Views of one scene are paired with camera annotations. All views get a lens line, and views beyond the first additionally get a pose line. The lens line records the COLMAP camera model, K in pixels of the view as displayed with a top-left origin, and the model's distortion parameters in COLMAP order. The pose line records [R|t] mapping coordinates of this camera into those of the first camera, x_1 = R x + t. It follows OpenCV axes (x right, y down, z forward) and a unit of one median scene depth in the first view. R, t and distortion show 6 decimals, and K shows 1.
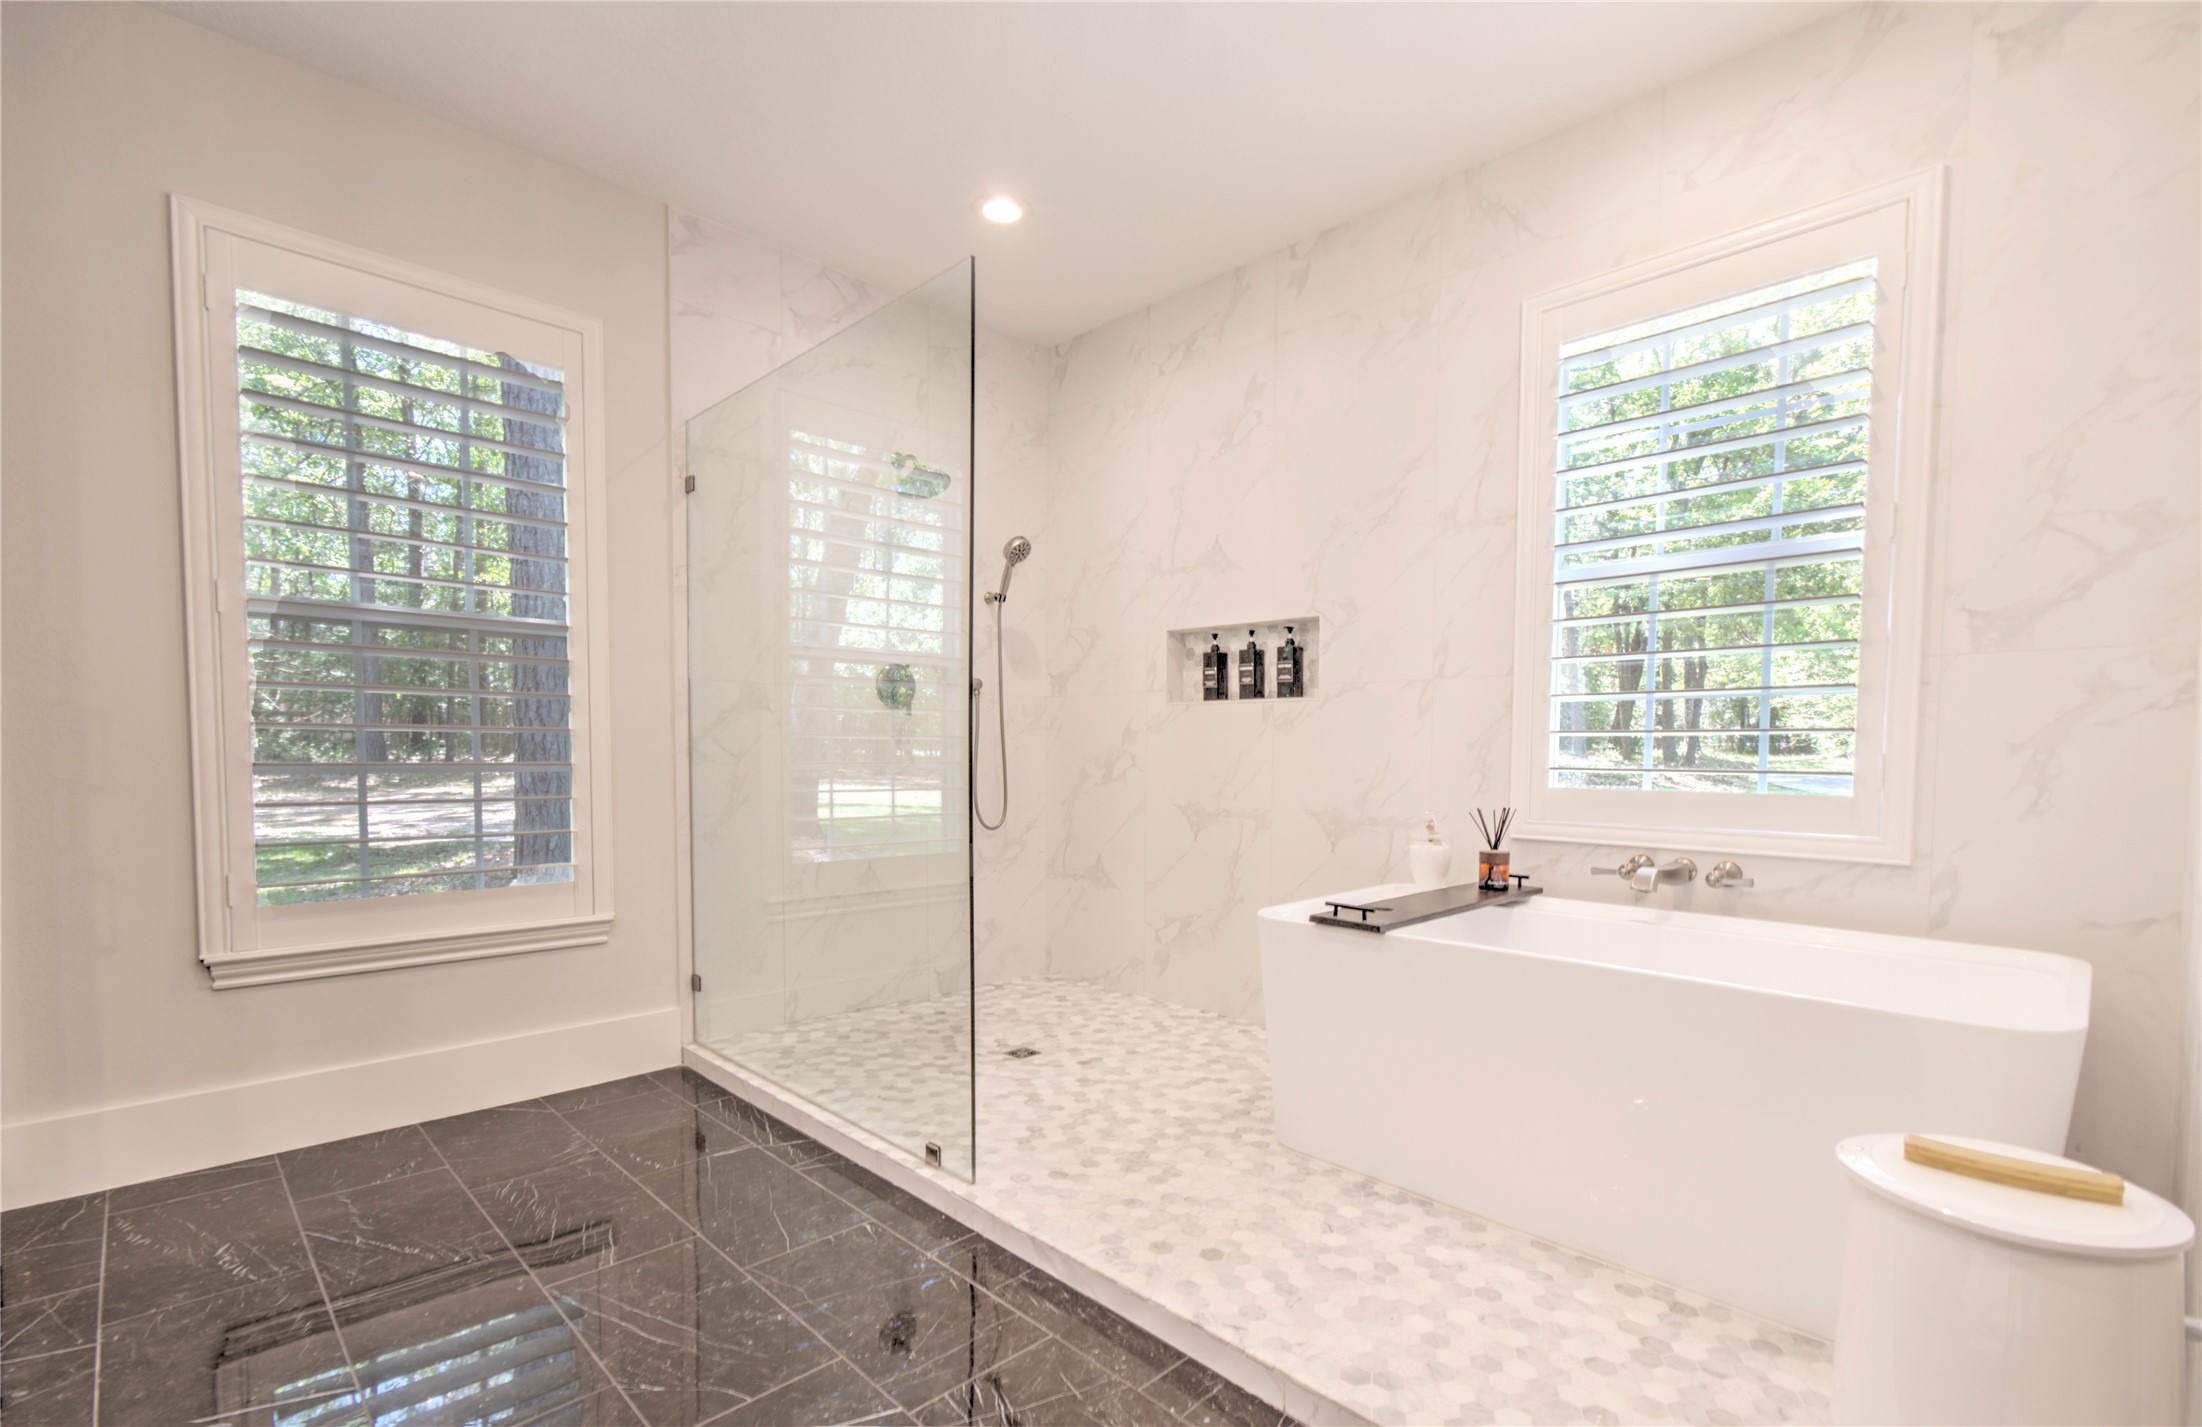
lens RADIAL K [[980.1, 0, 1099.7], [0, 980.1, 826.6], [0, 0, 1]] dist [-0.070902, 0.094670]
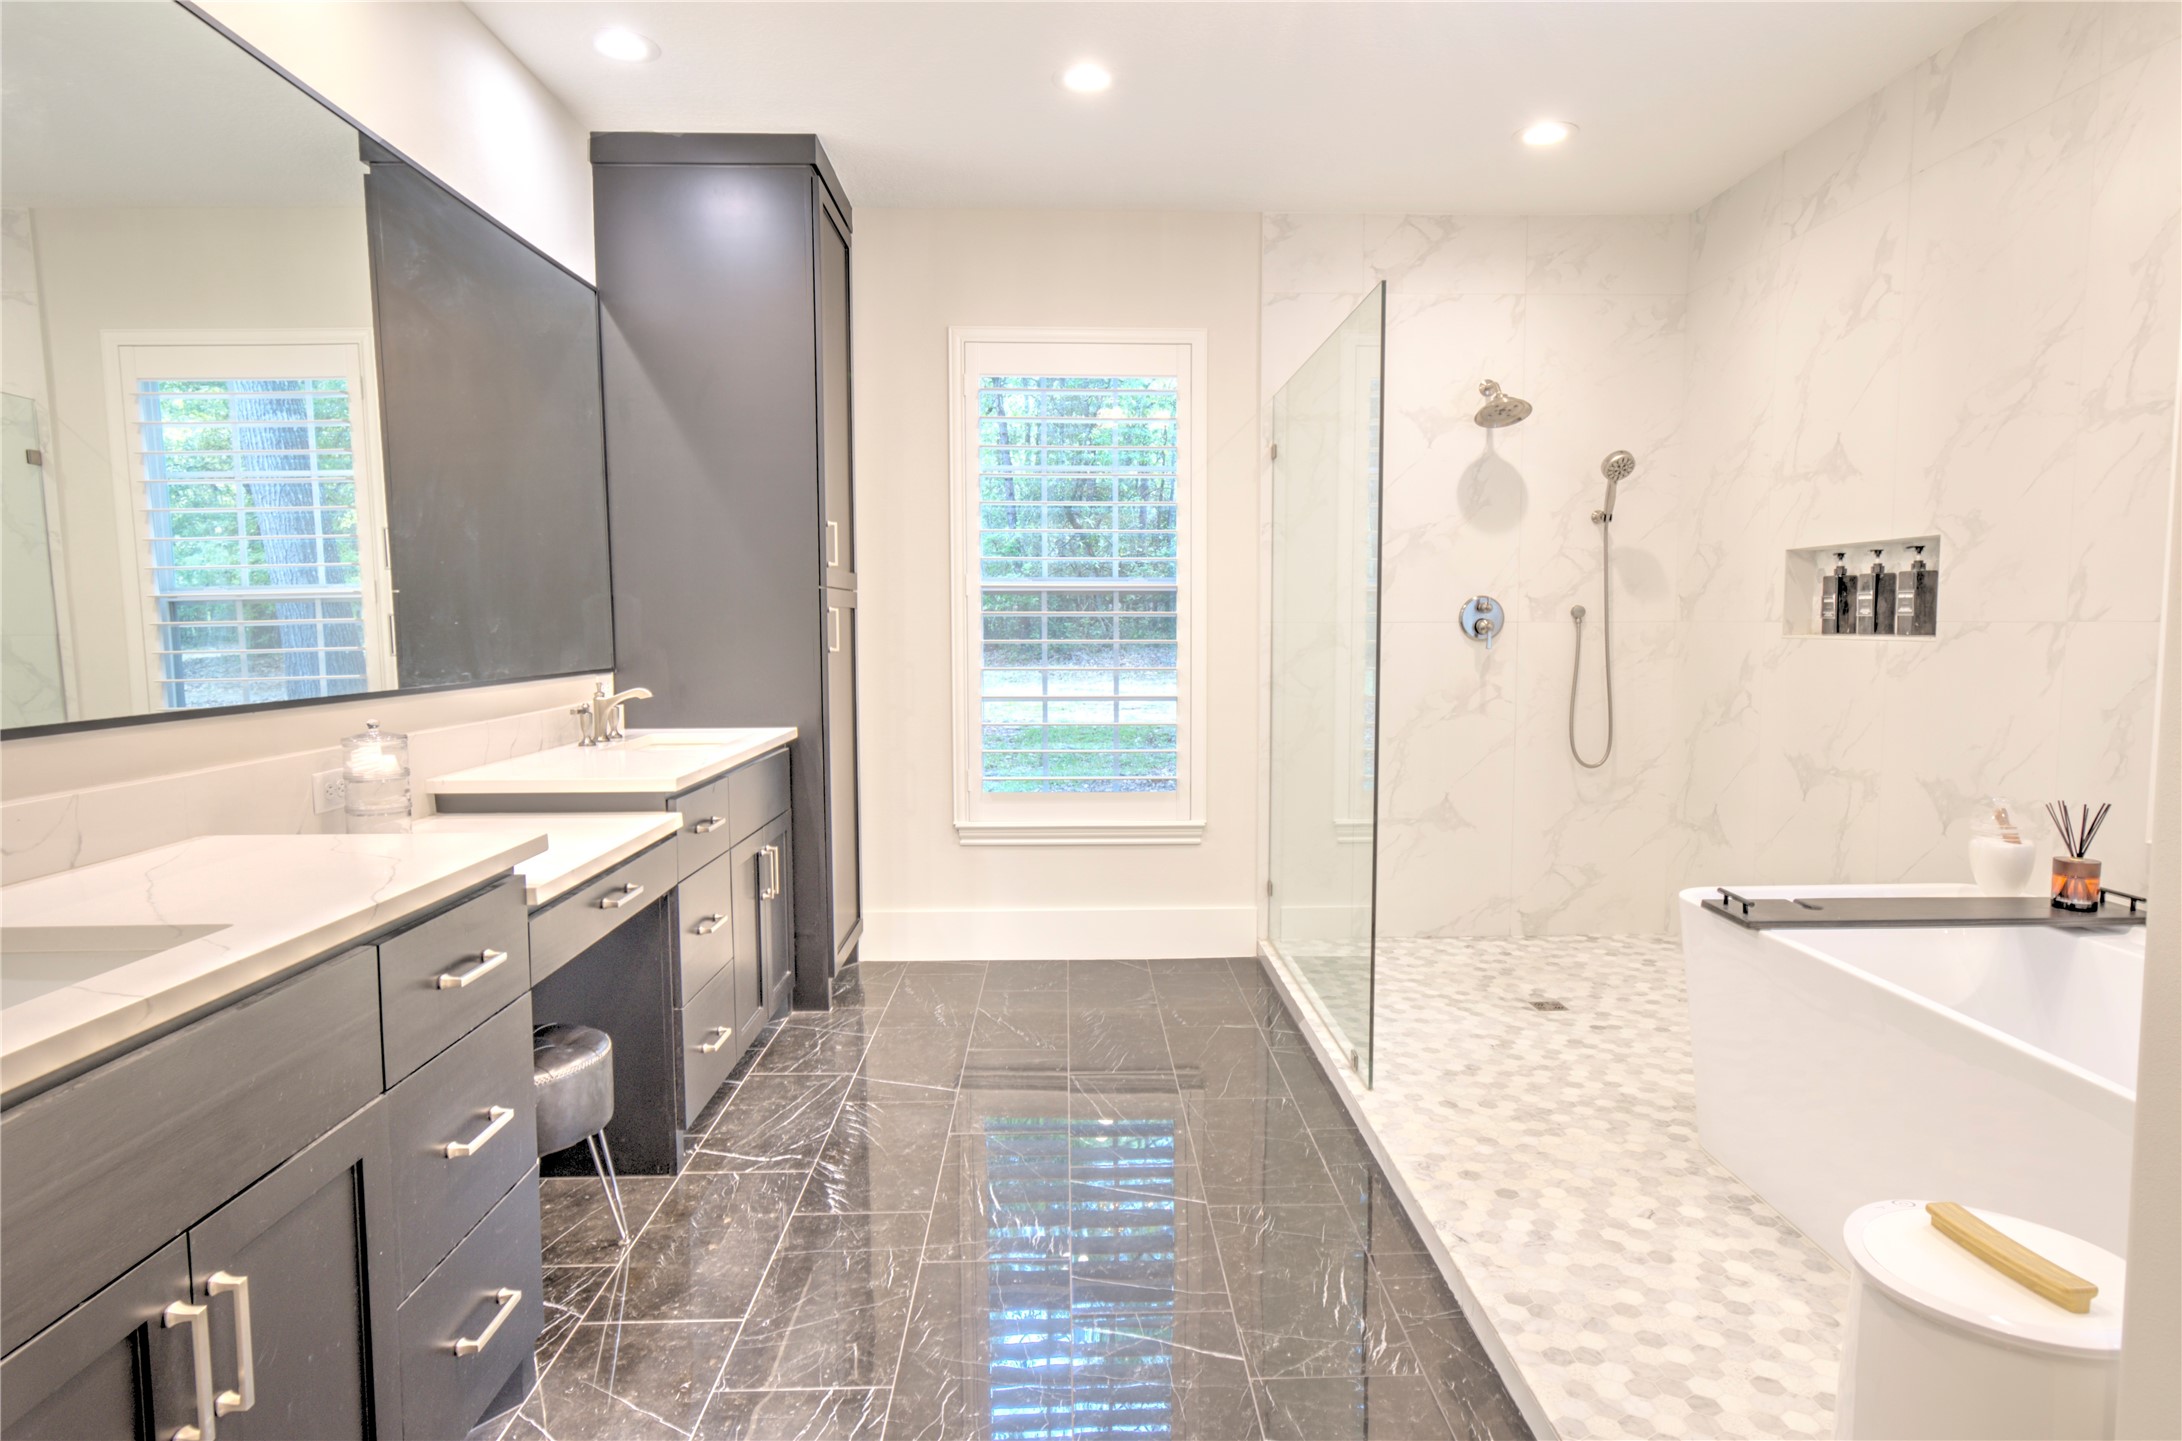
lens RADIAL K [[1213.4, 0, 1091.0], [0, 1213.4, 720.5], [0, 0, 1]] dist [0.001549, 0.000068]
pose [[0.728453, 0.044978, -0.683617, 0.399733], [-0.038092, 0.998958, 0.025136, -0.063984], [0.684036, 0.007730, 0.729408, -0.190534]]
